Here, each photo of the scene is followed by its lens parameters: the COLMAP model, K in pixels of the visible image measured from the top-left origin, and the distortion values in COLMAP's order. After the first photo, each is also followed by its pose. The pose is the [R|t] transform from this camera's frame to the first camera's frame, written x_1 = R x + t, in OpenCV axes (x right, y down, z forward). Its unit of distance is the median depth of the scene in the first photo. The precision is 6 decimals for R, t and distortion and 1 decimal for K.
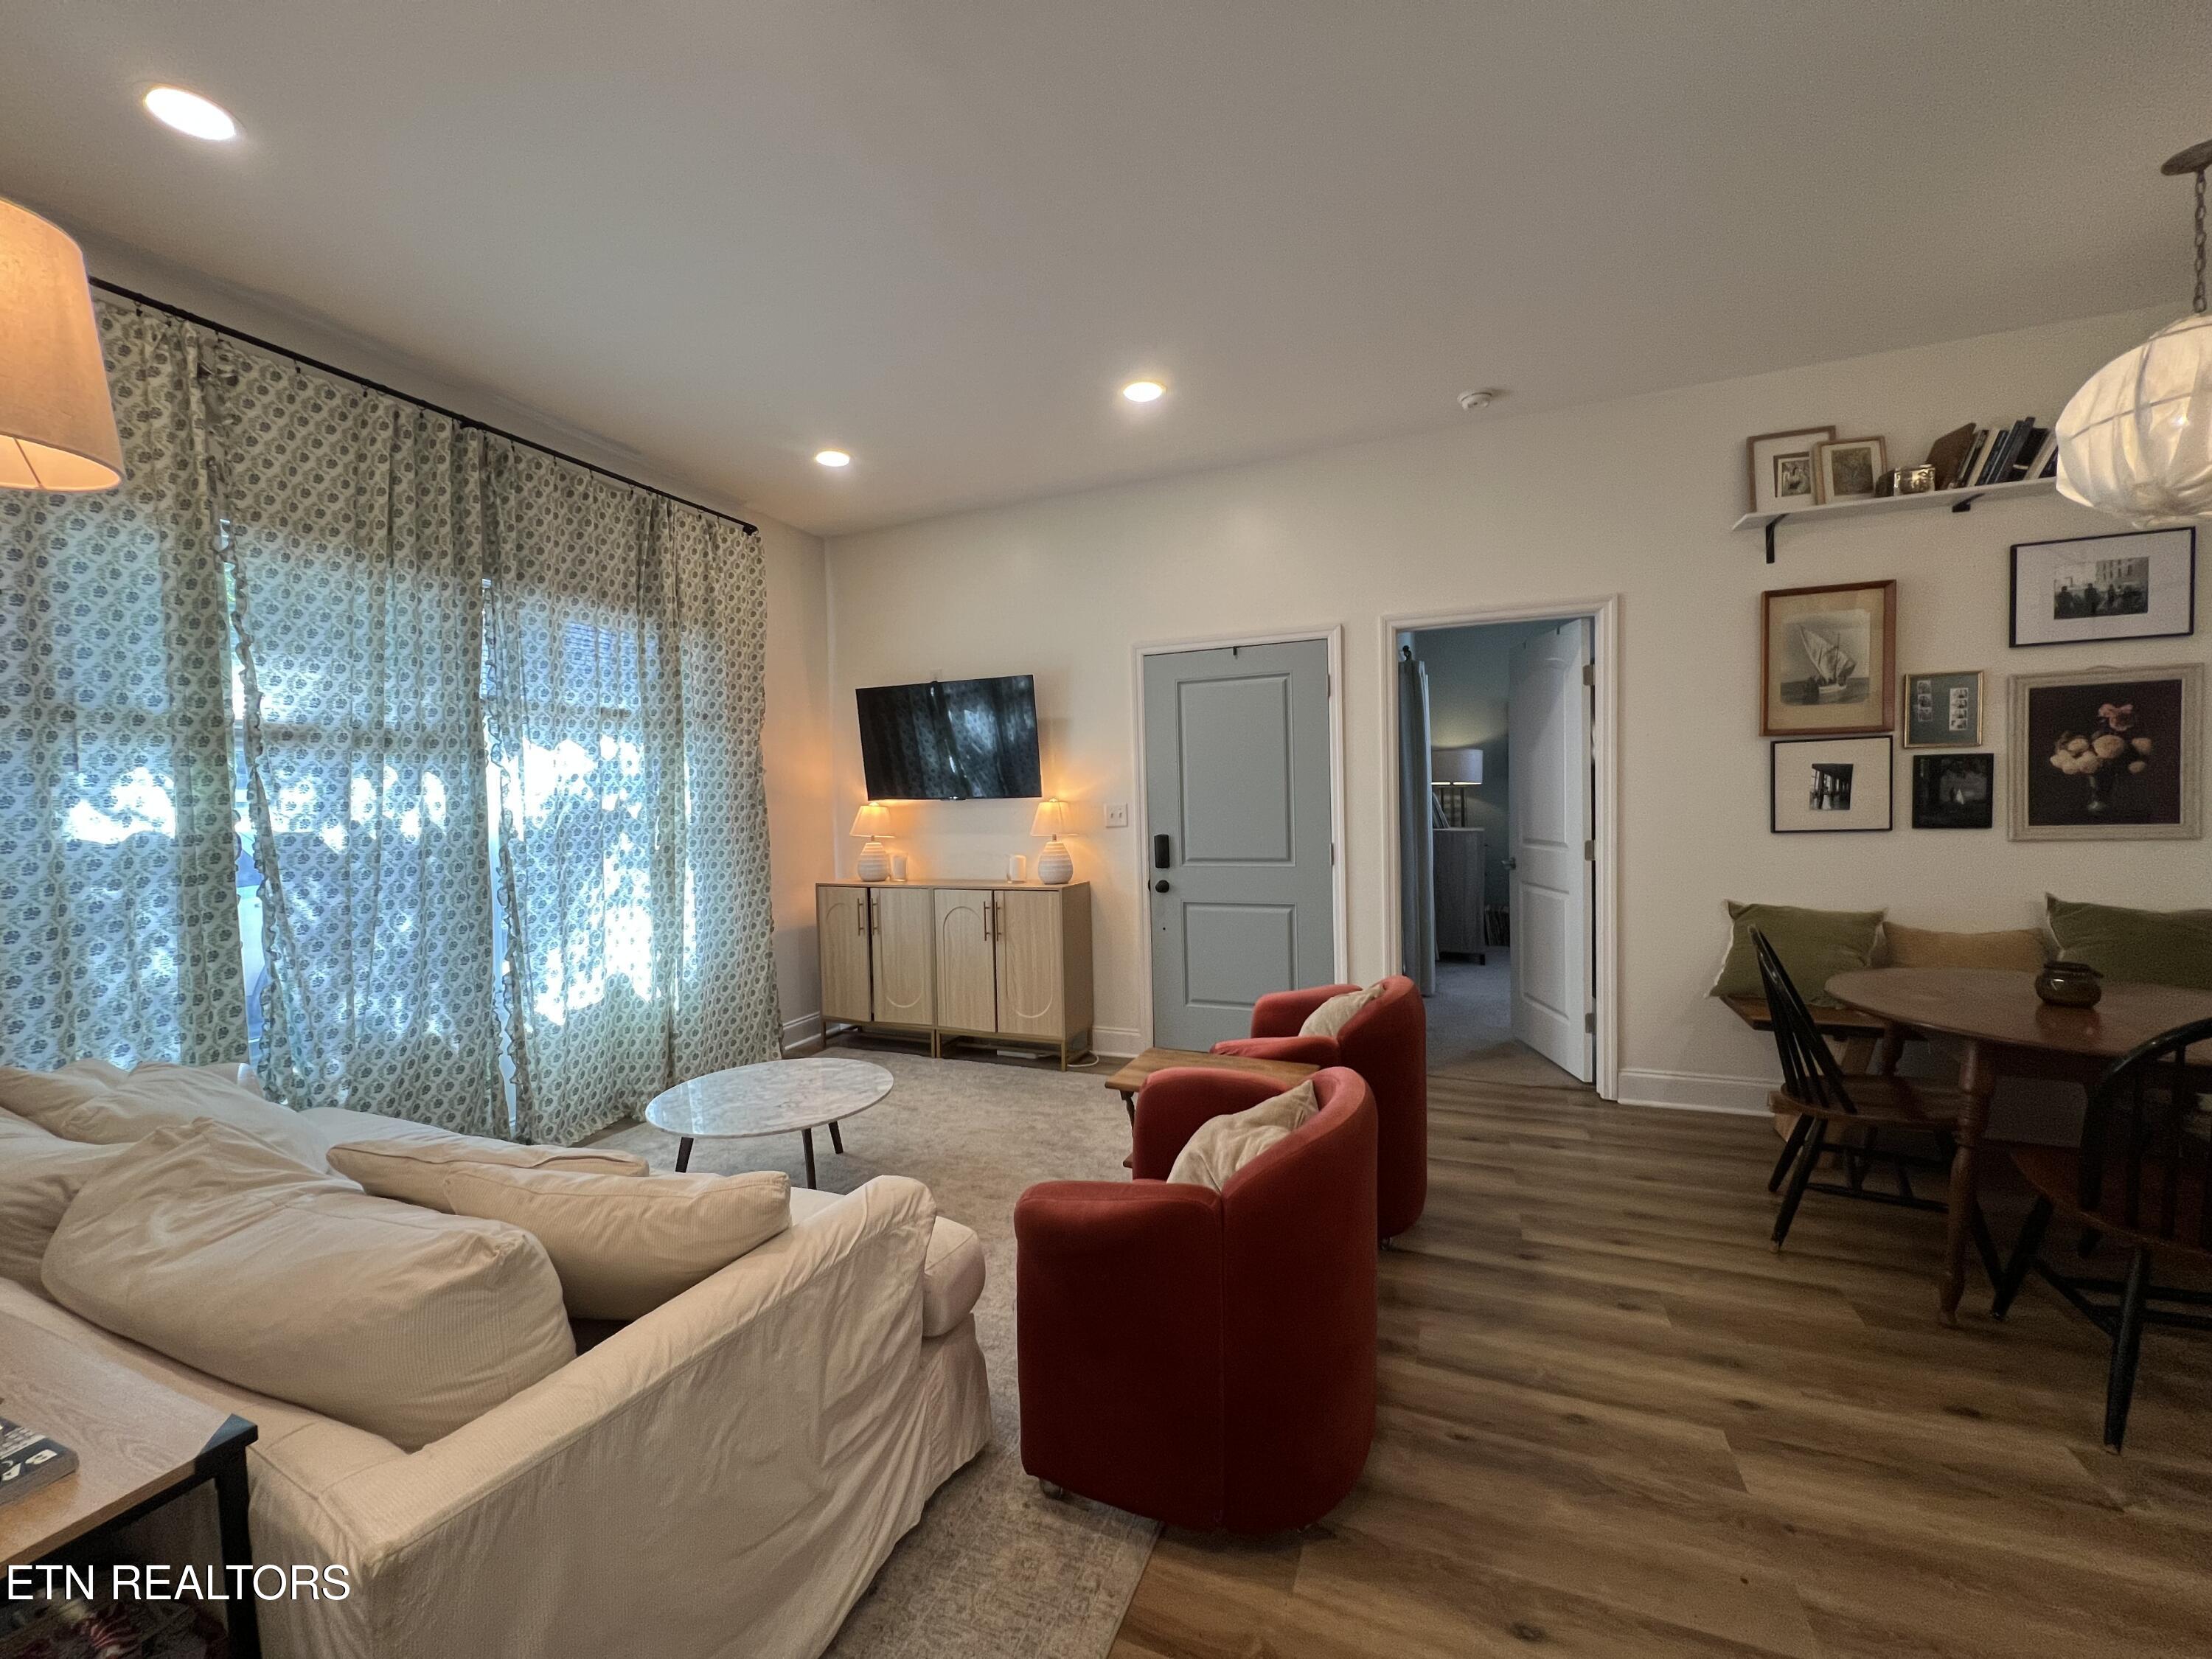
lens RADIAL K [[882.1, 0, 1097.0], [0, 882.1, 826.5], [0, 0, 1]] dist [-0.002858, 0.000007]
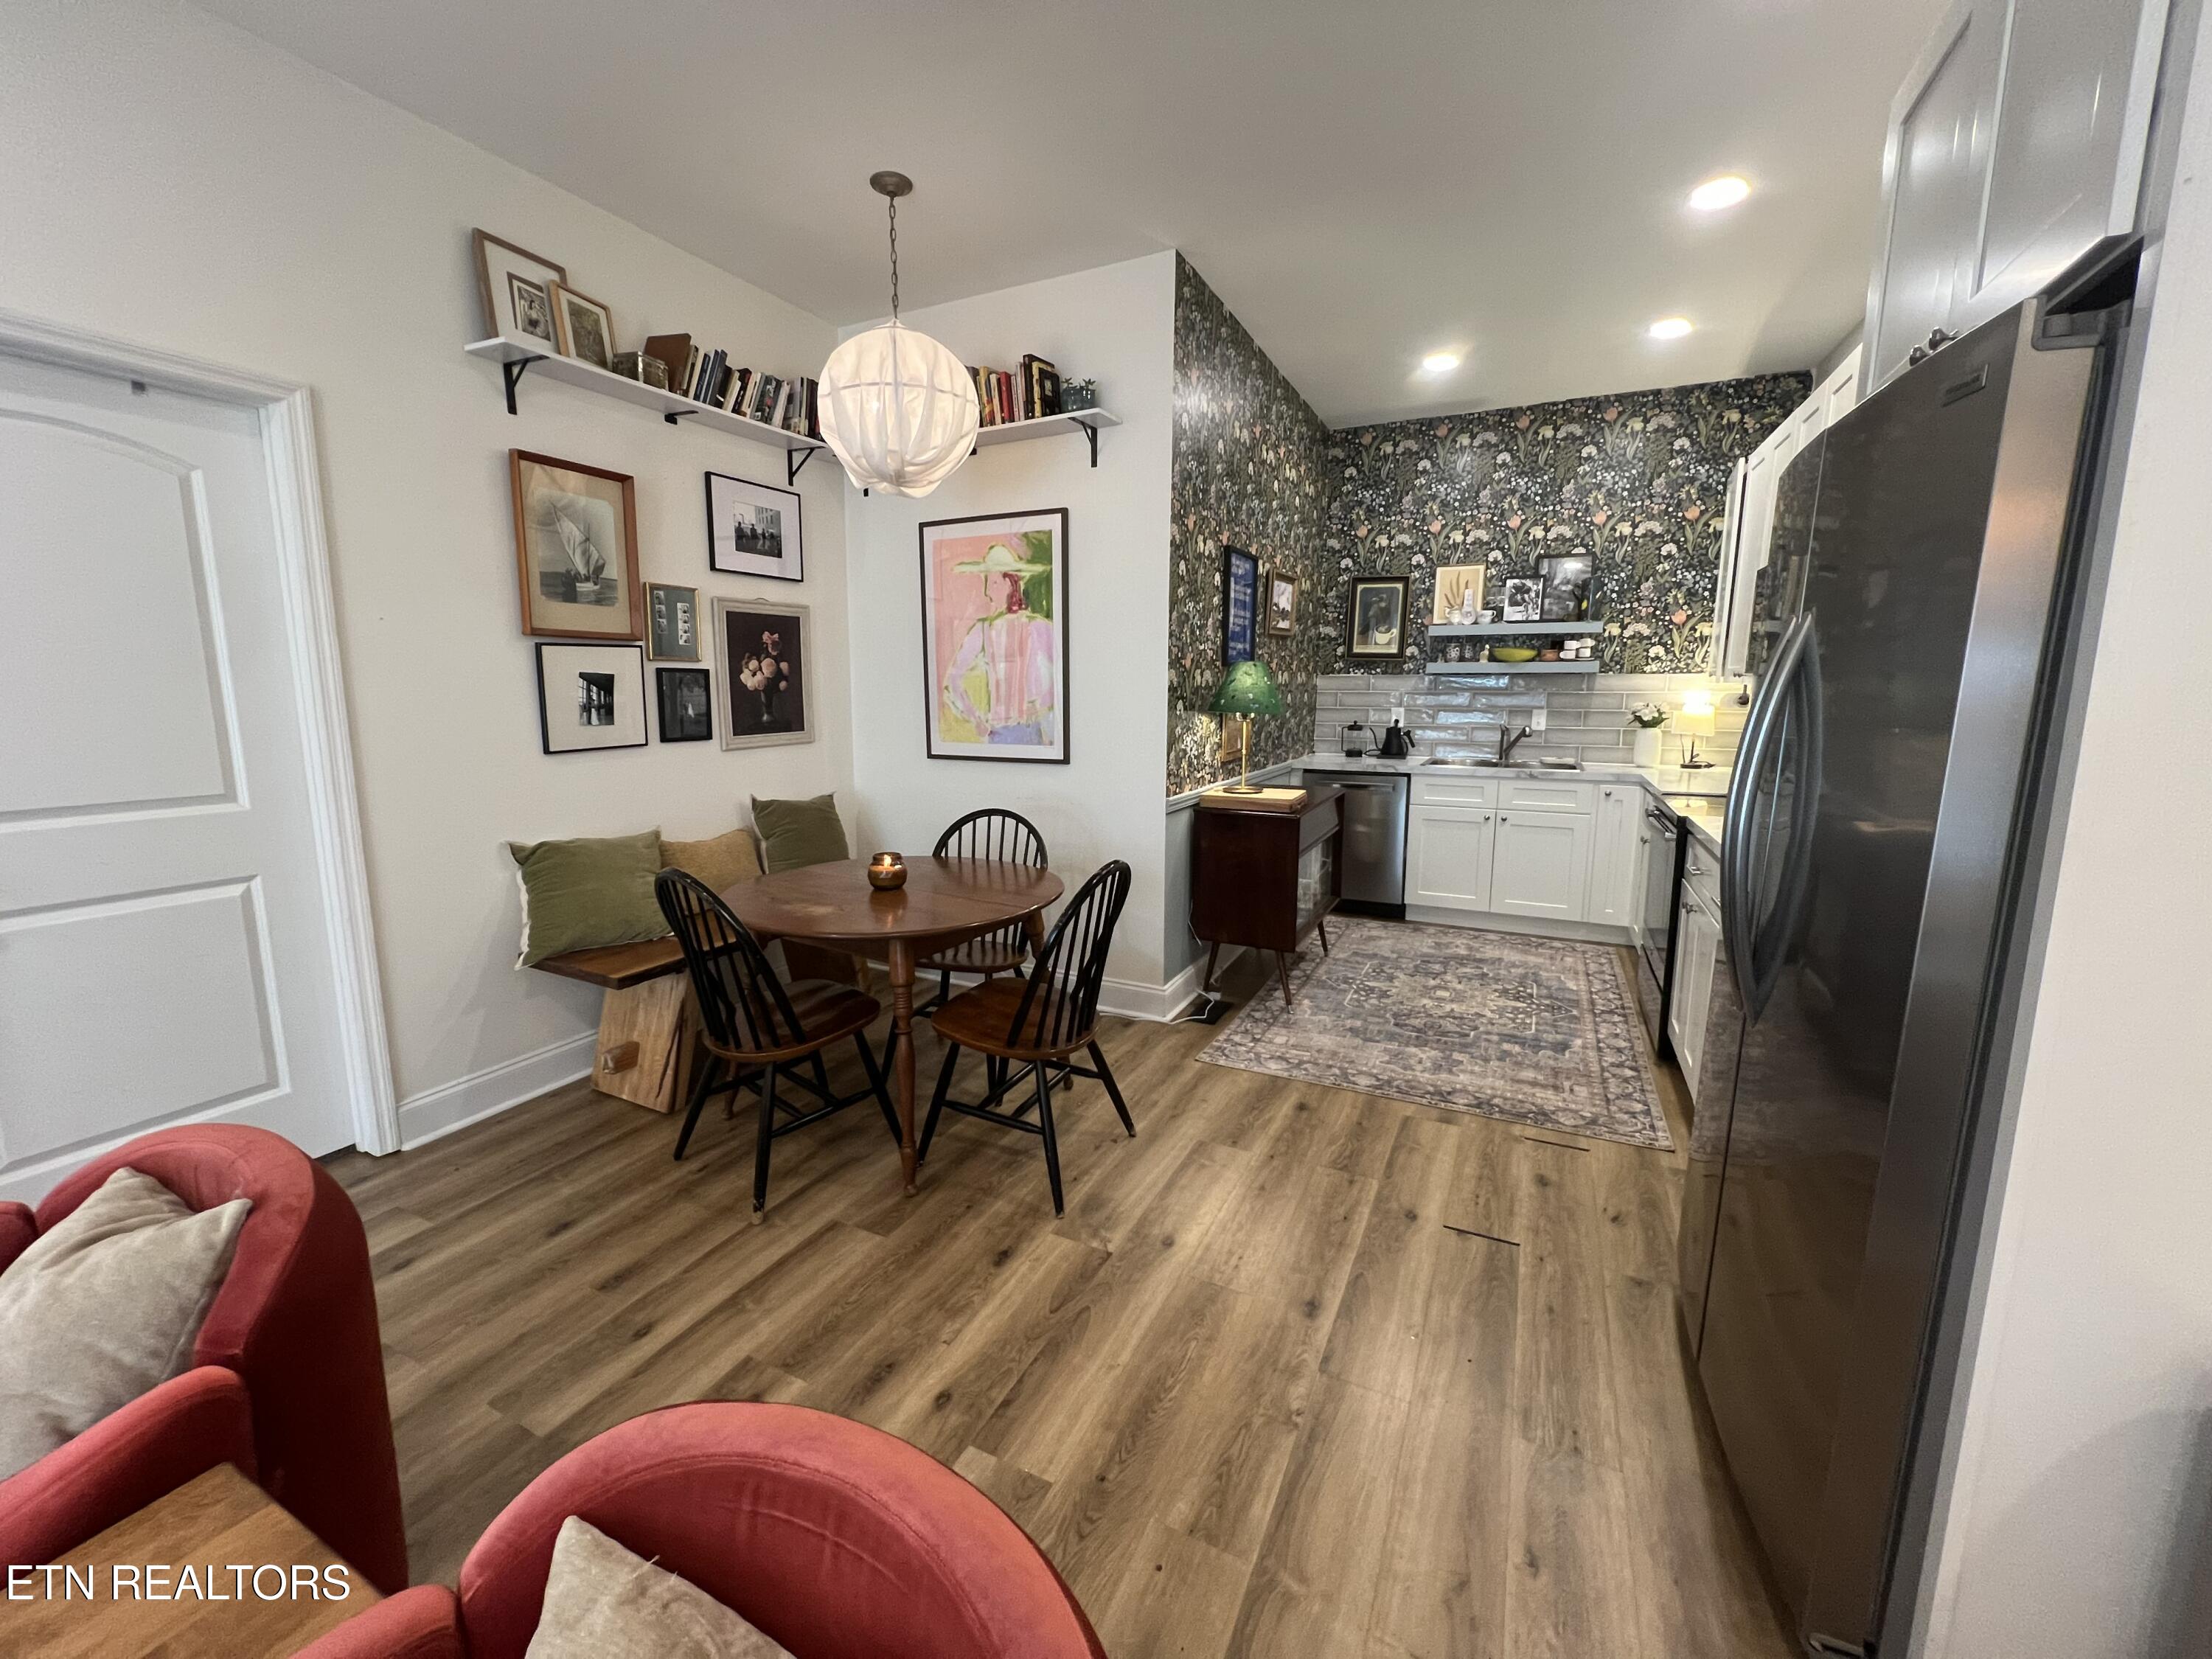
lens RADIAL K [[885.5, 0, 1099.4], [0, 885.5, 822.8], [0, 0, 1]] dist [-0.002627, -0.000089]
pose [[0.061109, -0.129493, 0.989696, -0.040515], [0.028903, 0.991362, 0.127926, -0.021492], [-0.997713, 0.020787, 0.064324, 0.449369]]
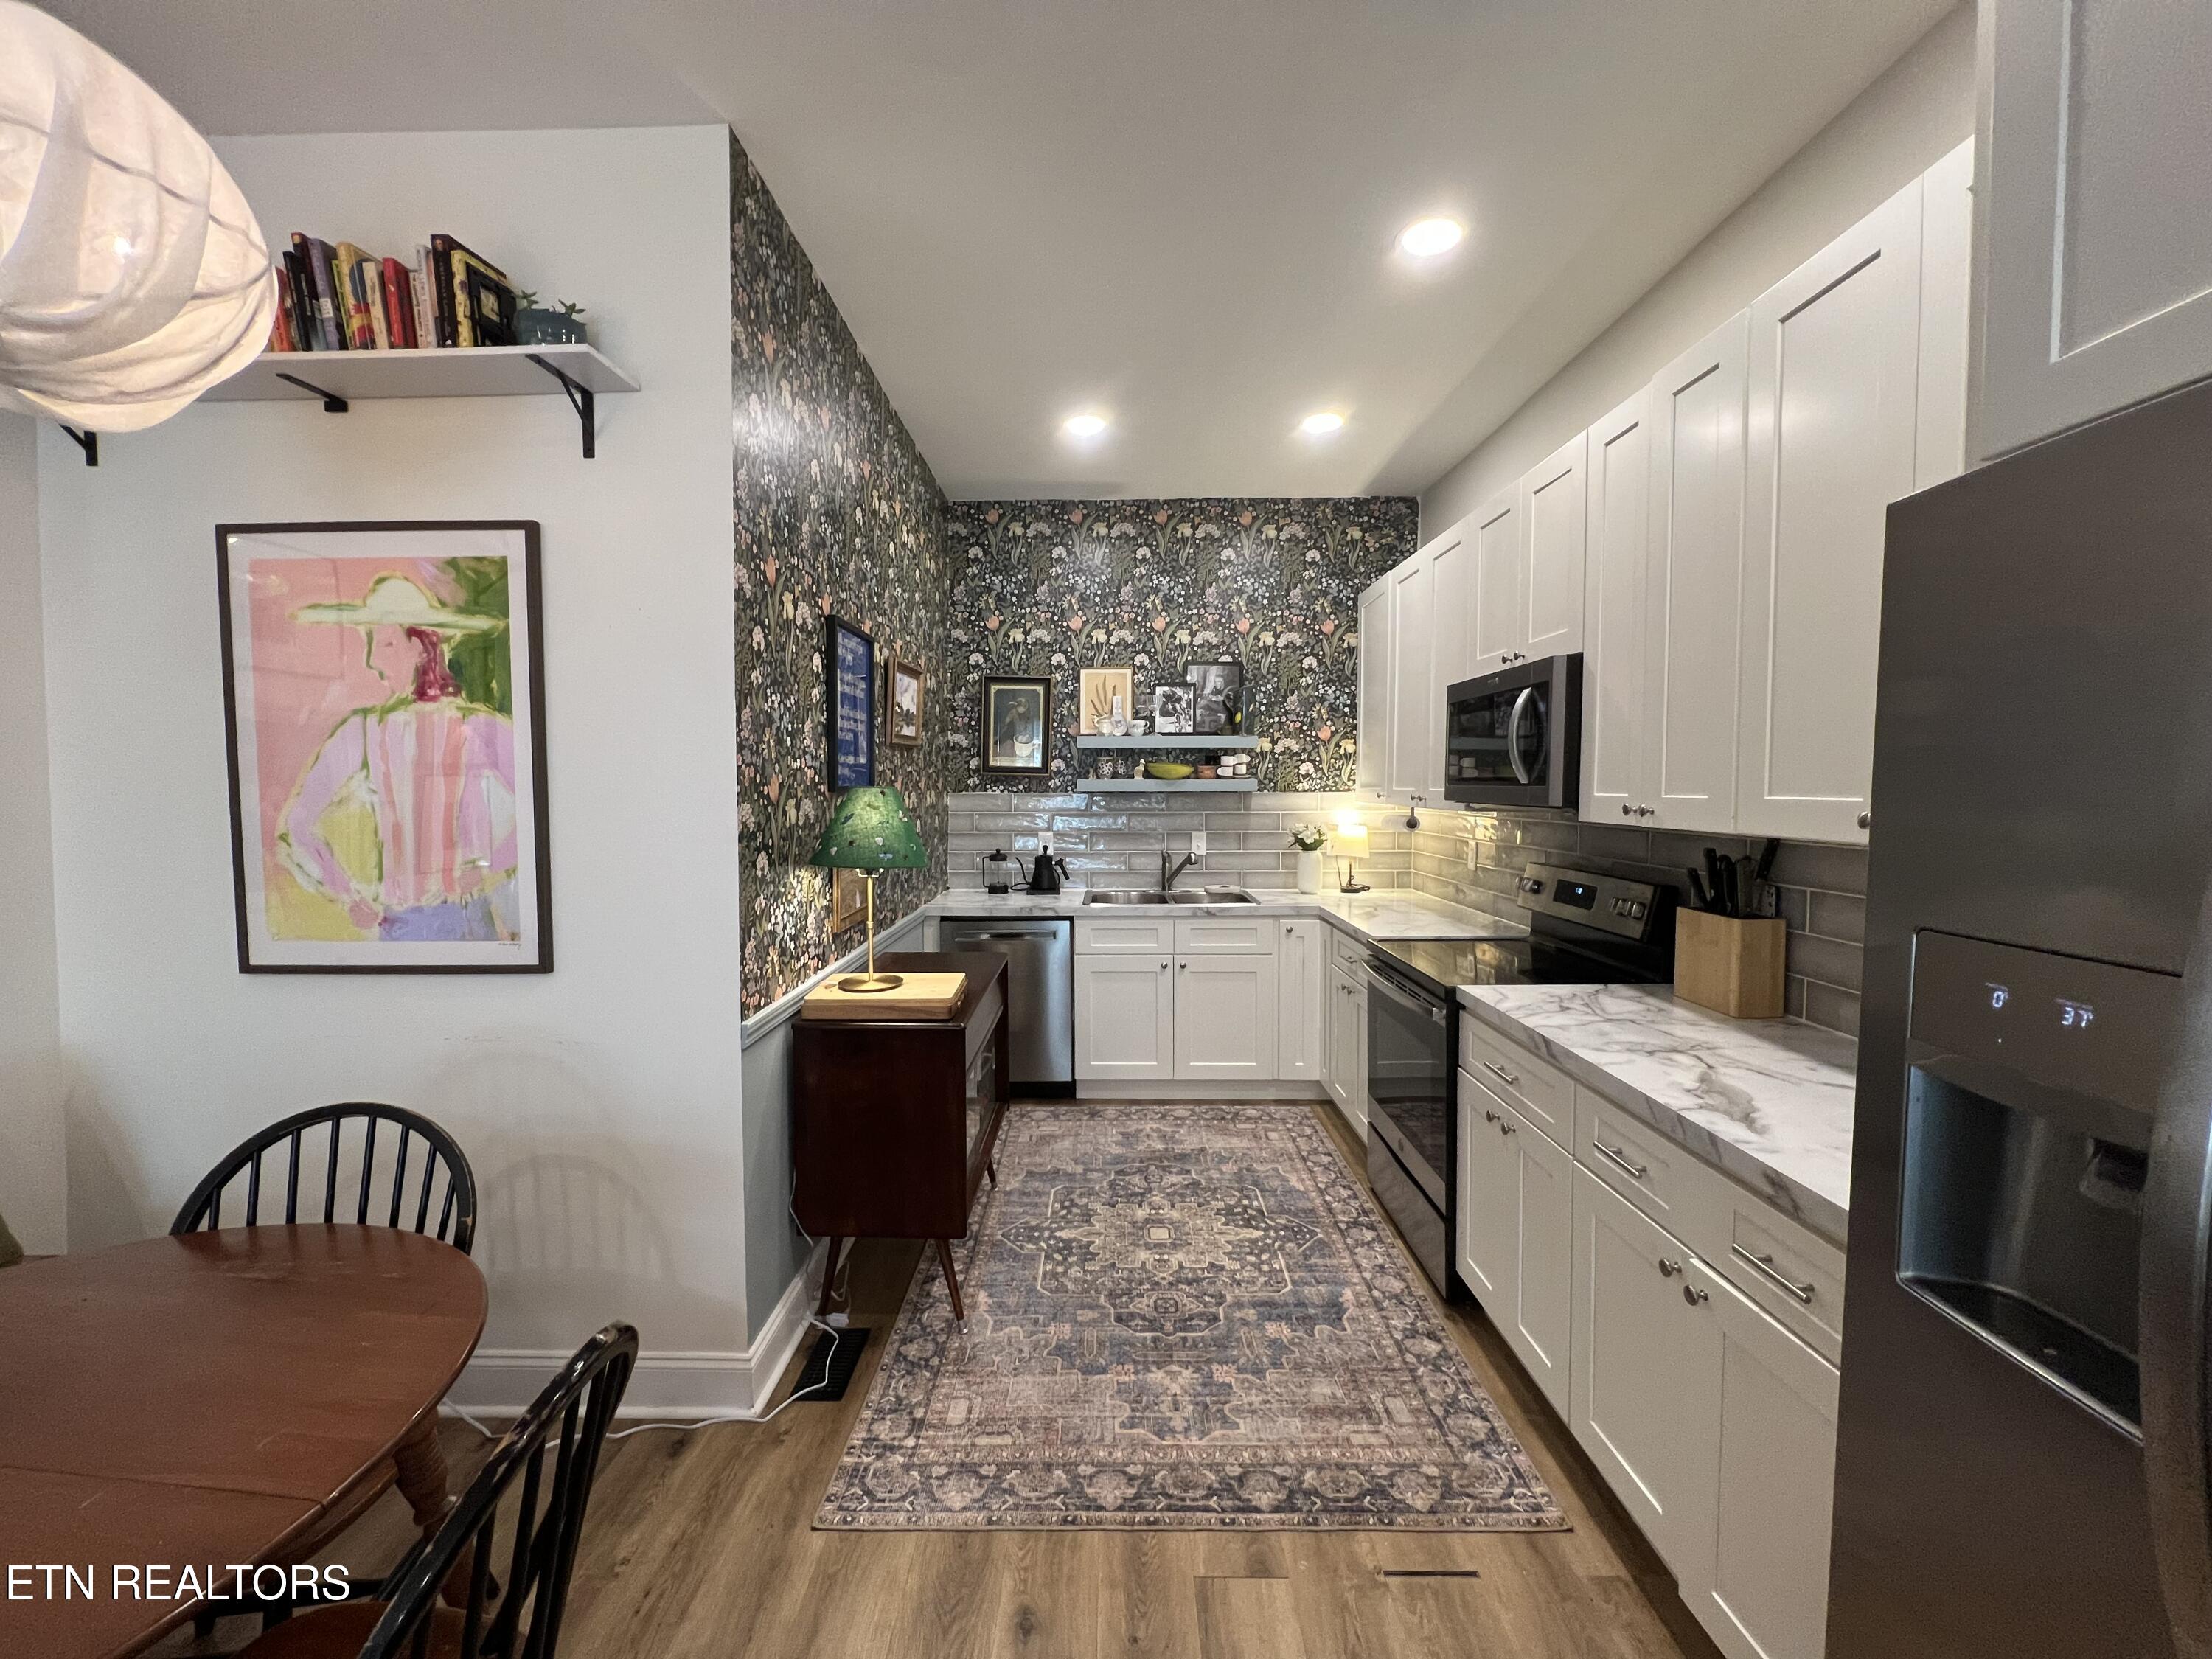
lens RADIAL K [[882.1, 0, 1099.9], [0, 882.1, 823.0], [0, 0, 1]] dist [-0.002858, 0.000007]
pose [[-0.374936, -0.014141, 0.926943, 0.366411], [0.040512, 0.998679, 0.031622, -0.061711], [-0.926165, 0.049408, -0.373868, 0.427981]]
